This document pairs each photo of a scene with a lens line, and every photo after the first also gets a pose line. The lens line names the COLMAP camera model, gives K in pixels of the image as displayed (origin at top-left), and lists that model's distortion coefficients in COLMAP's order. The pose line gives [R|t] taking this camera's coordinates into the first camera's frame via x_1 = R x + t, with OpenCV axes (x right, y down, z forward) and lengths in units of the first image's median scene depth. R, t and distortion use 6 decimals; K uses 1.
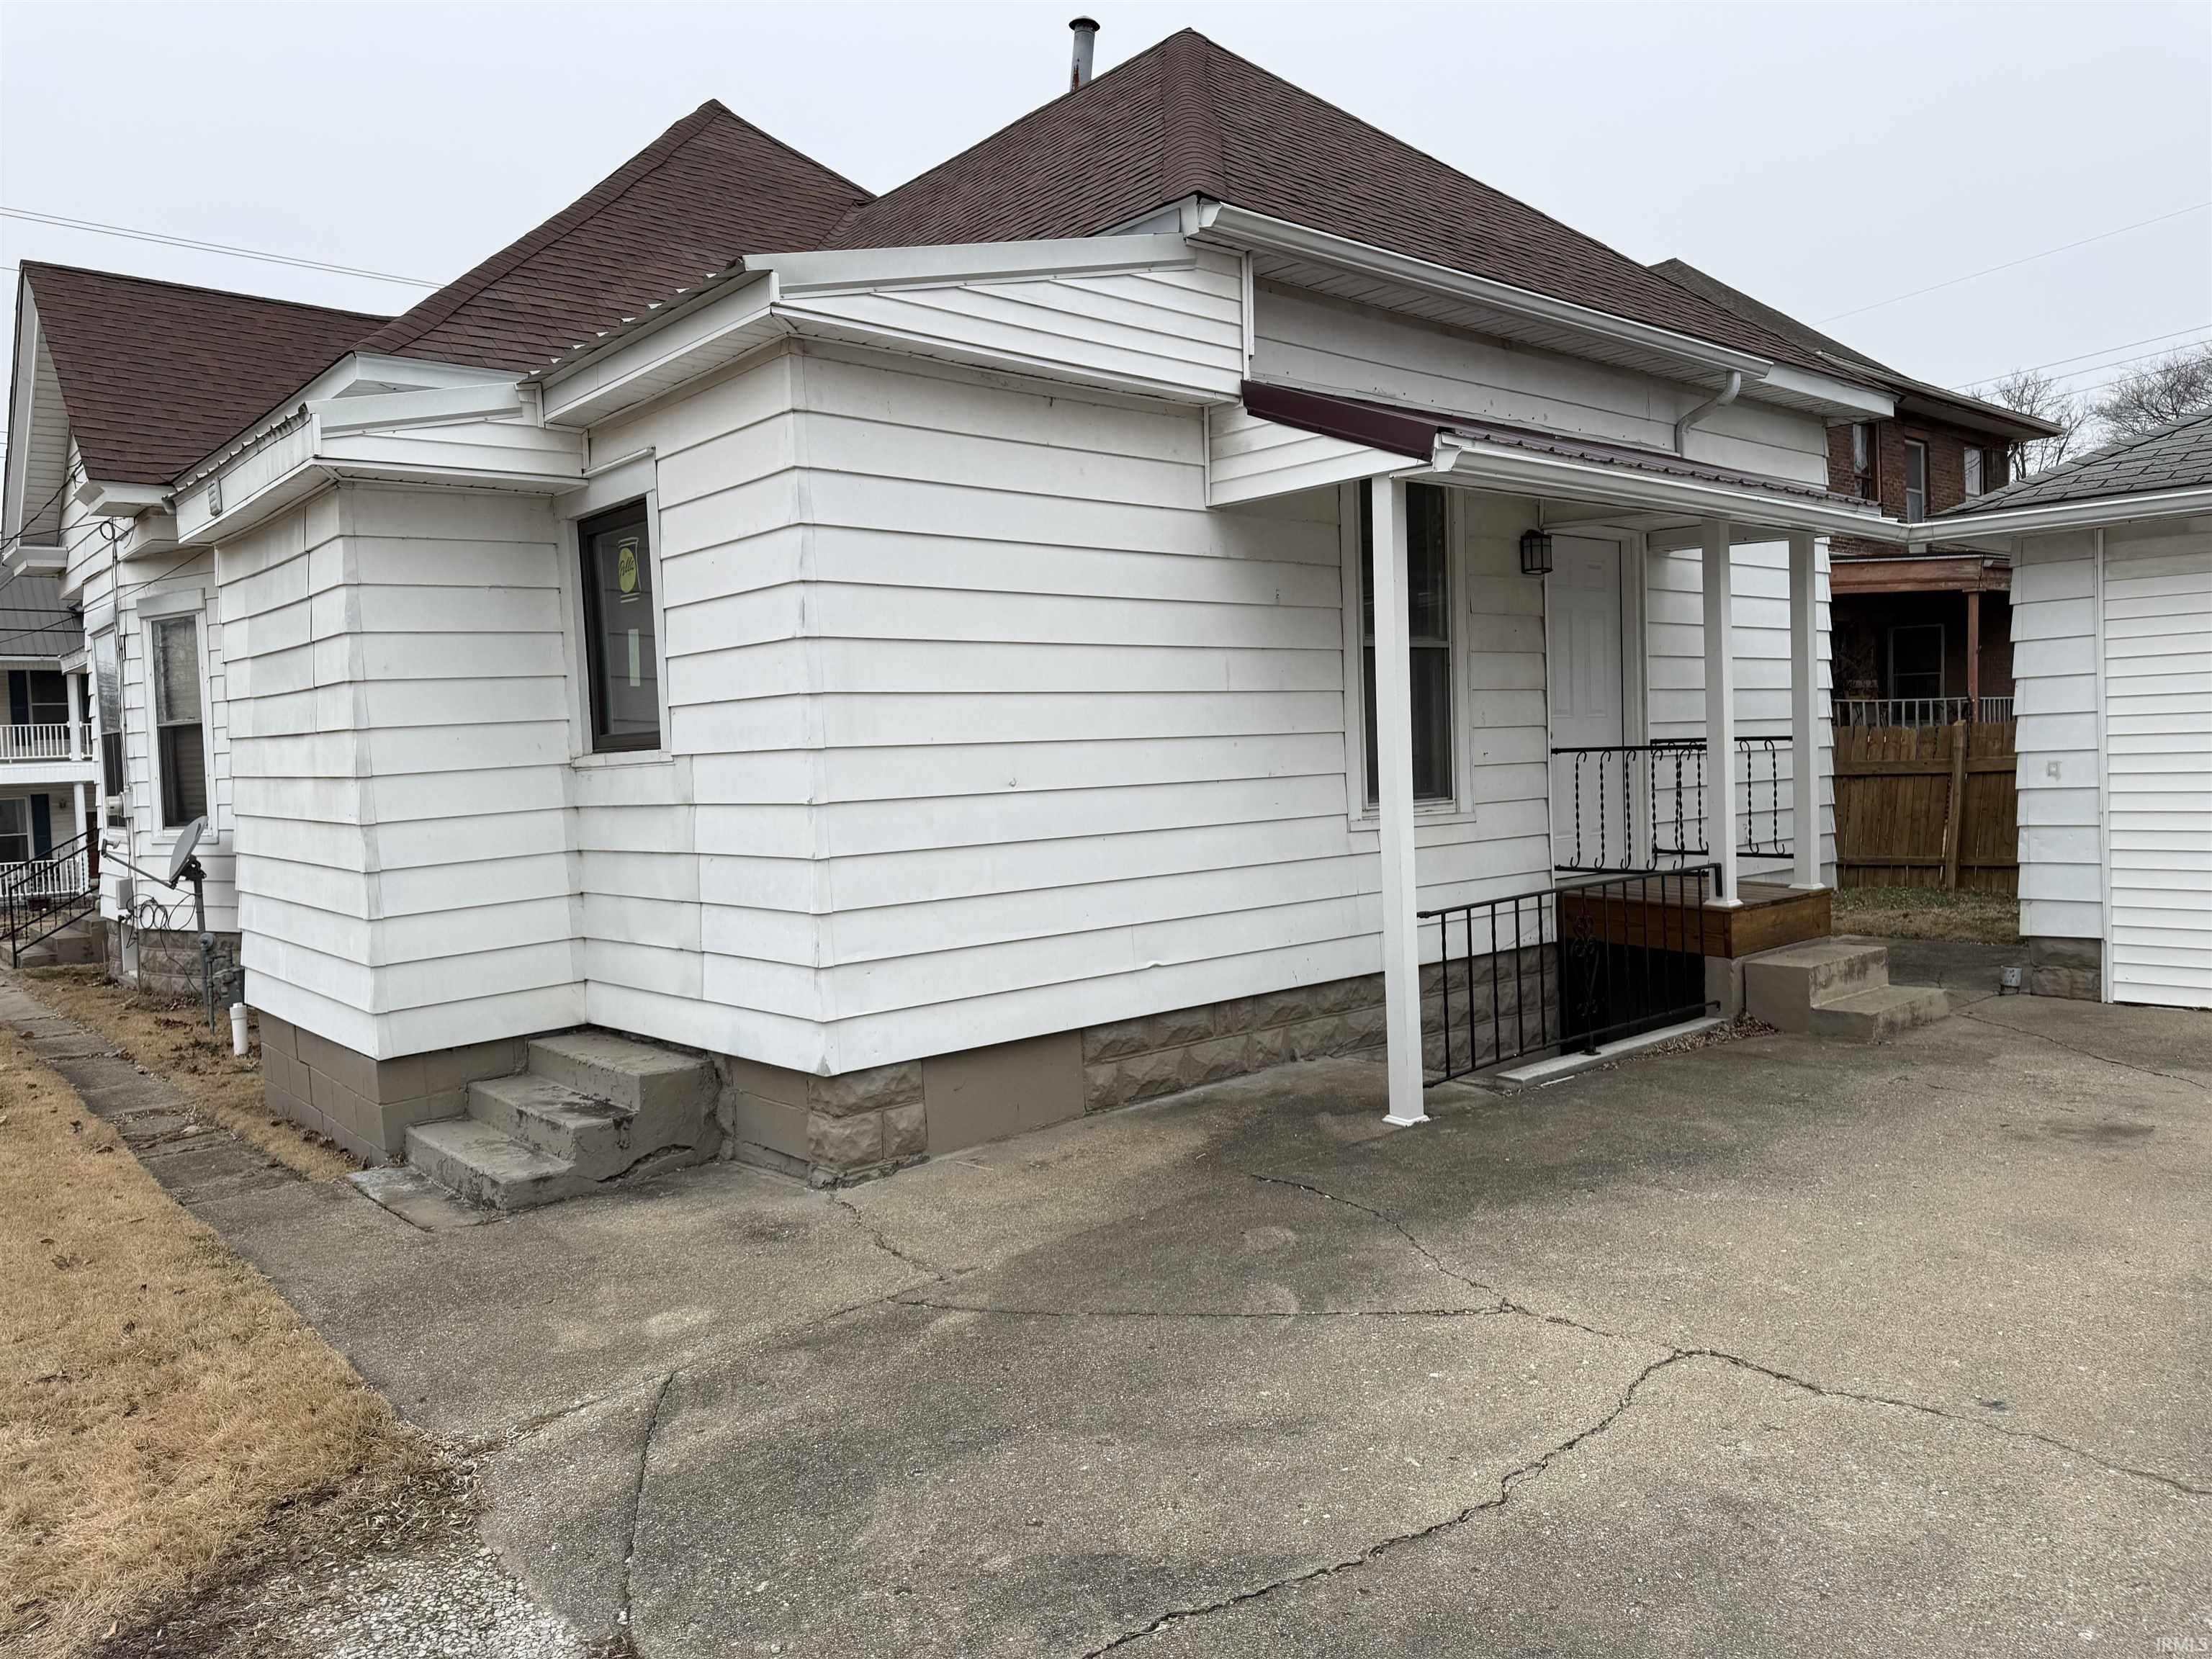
lens RADIAL K [[1559.4, 0, 1106.0], [0, 1559.4, 829.5], [0, 0, 1]] dist [0.126705, -0.165292]
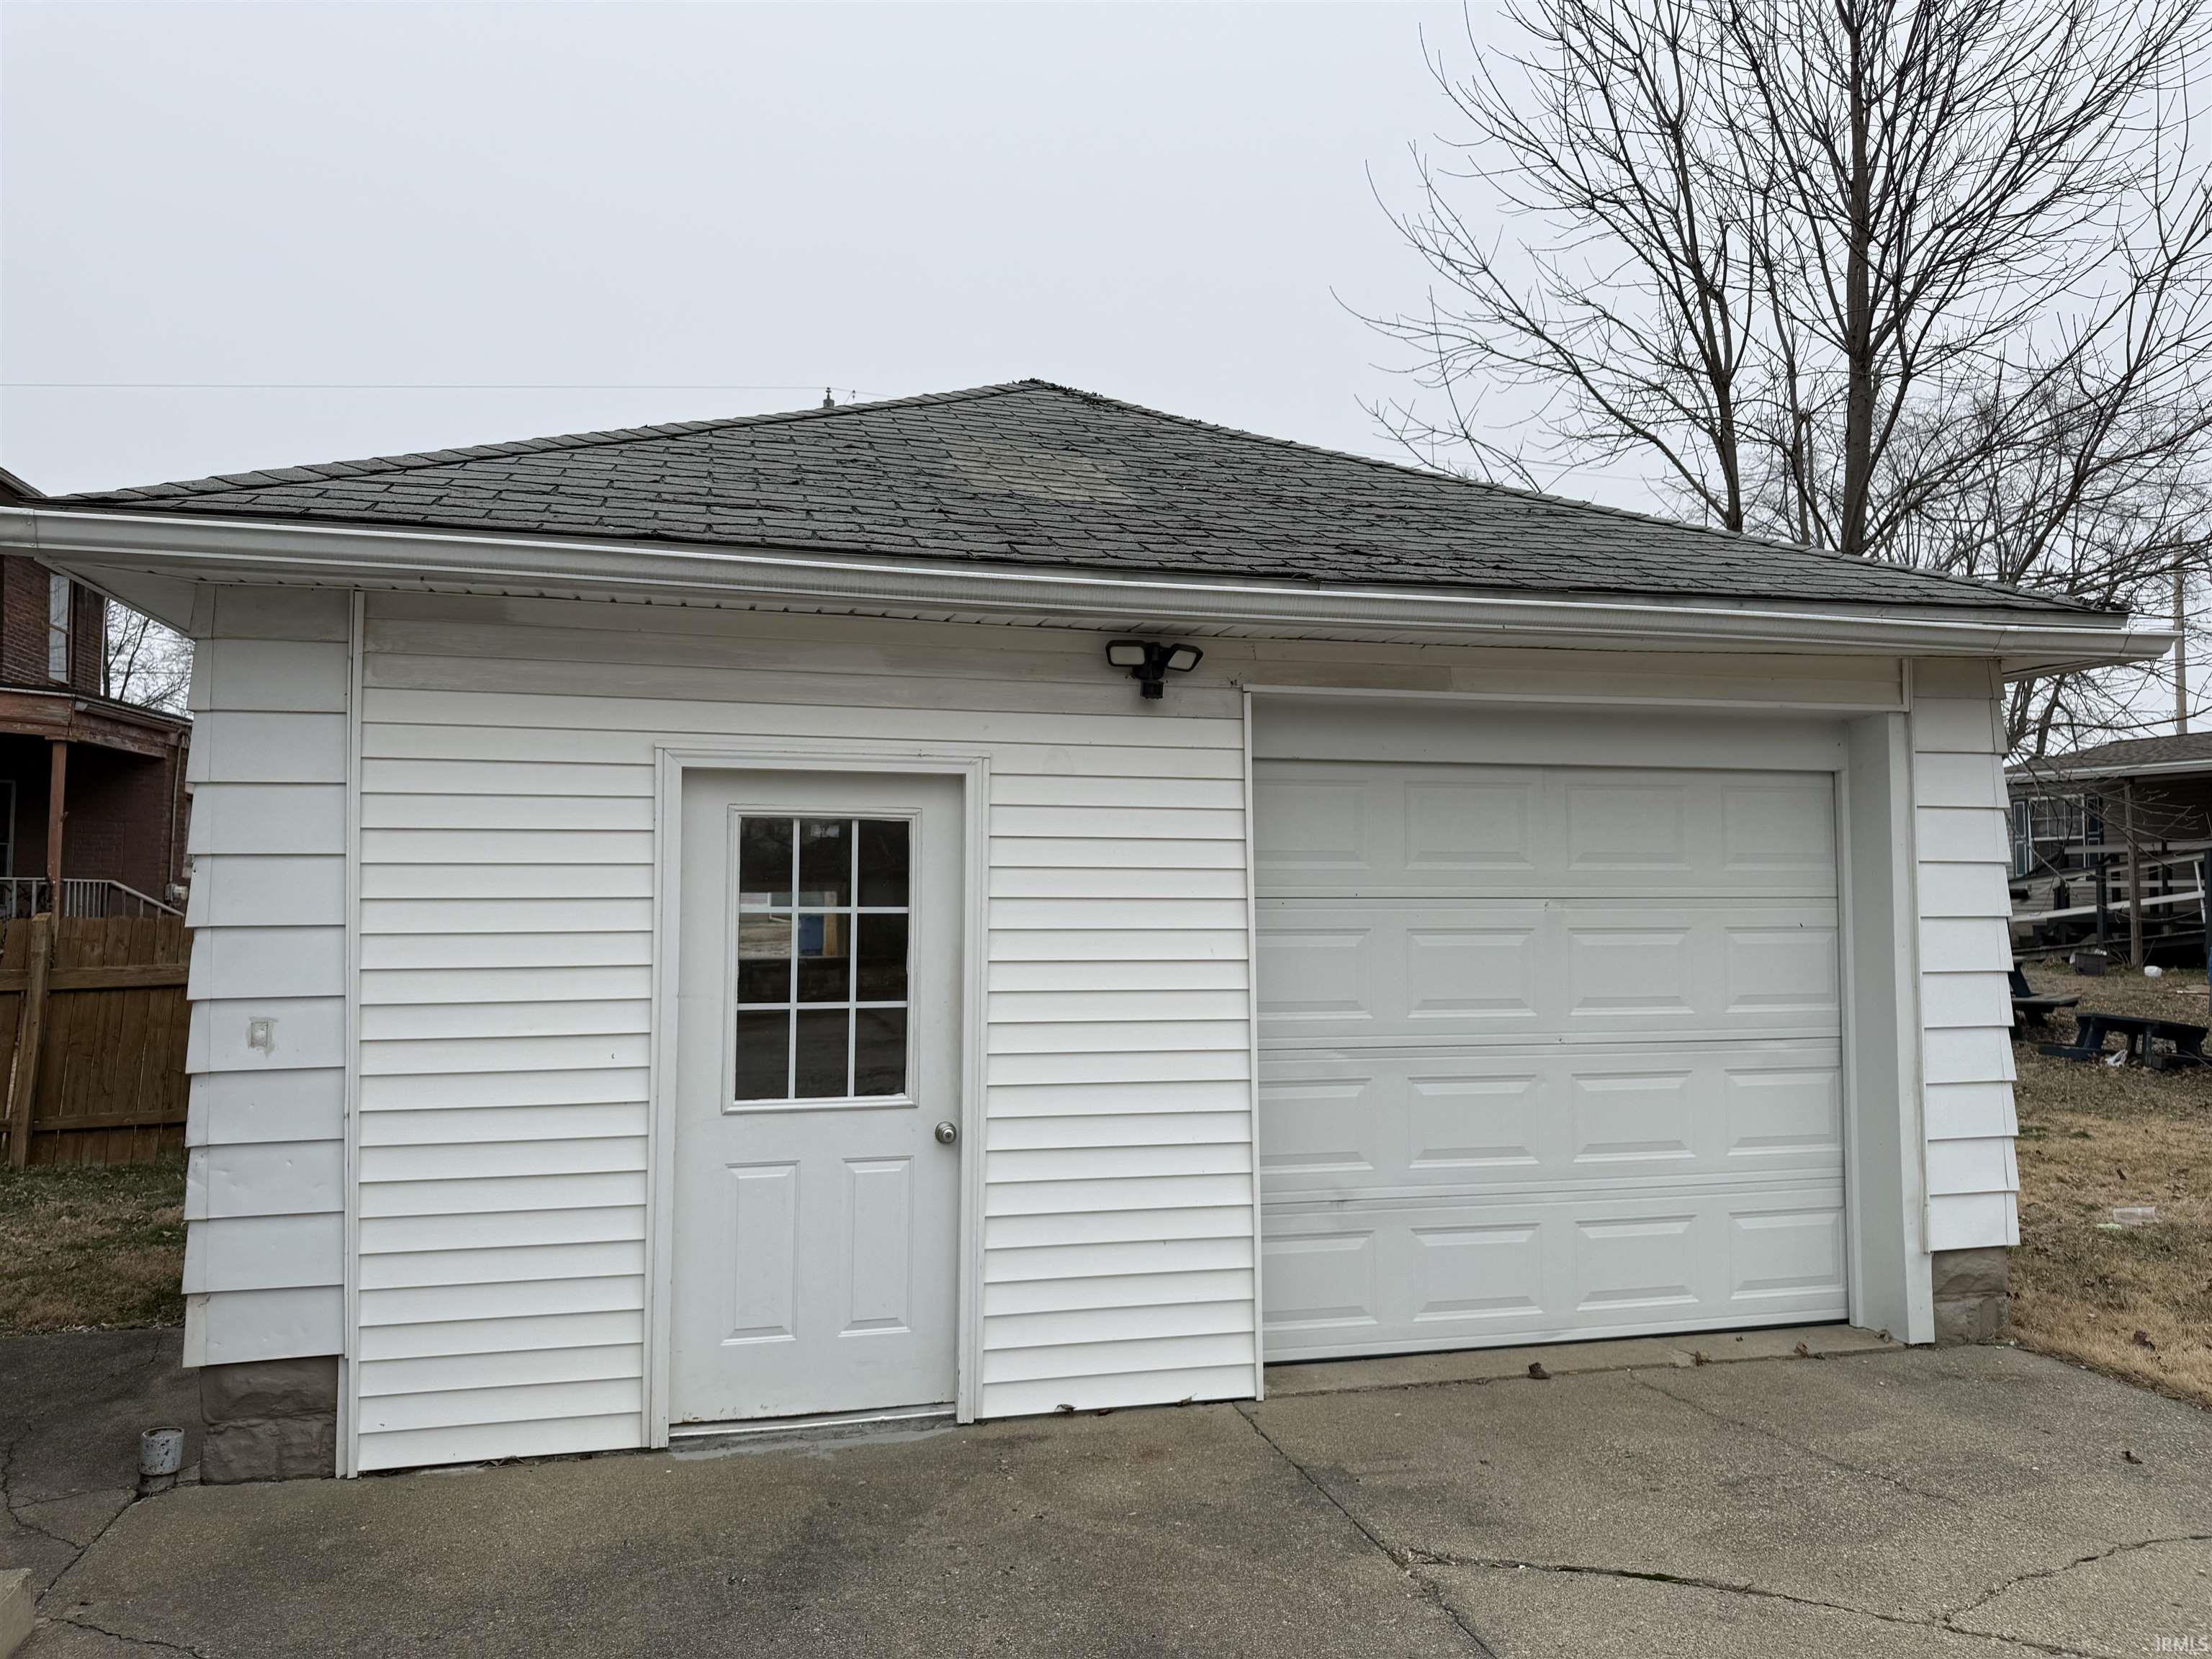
lens RADIAL K [[1592.5, 0, 1106.0], [0, 1592.5, 829.5], [0, 0, 1]] dist [-0.003659, 0.004176]
pose [[0.462380, 0.075991, 0.883419, 0.255044], [0.025815, 0.994745, -0.099078, -0.044655], [-0.886306, 0.068617, 0.457989, 0.508125]]
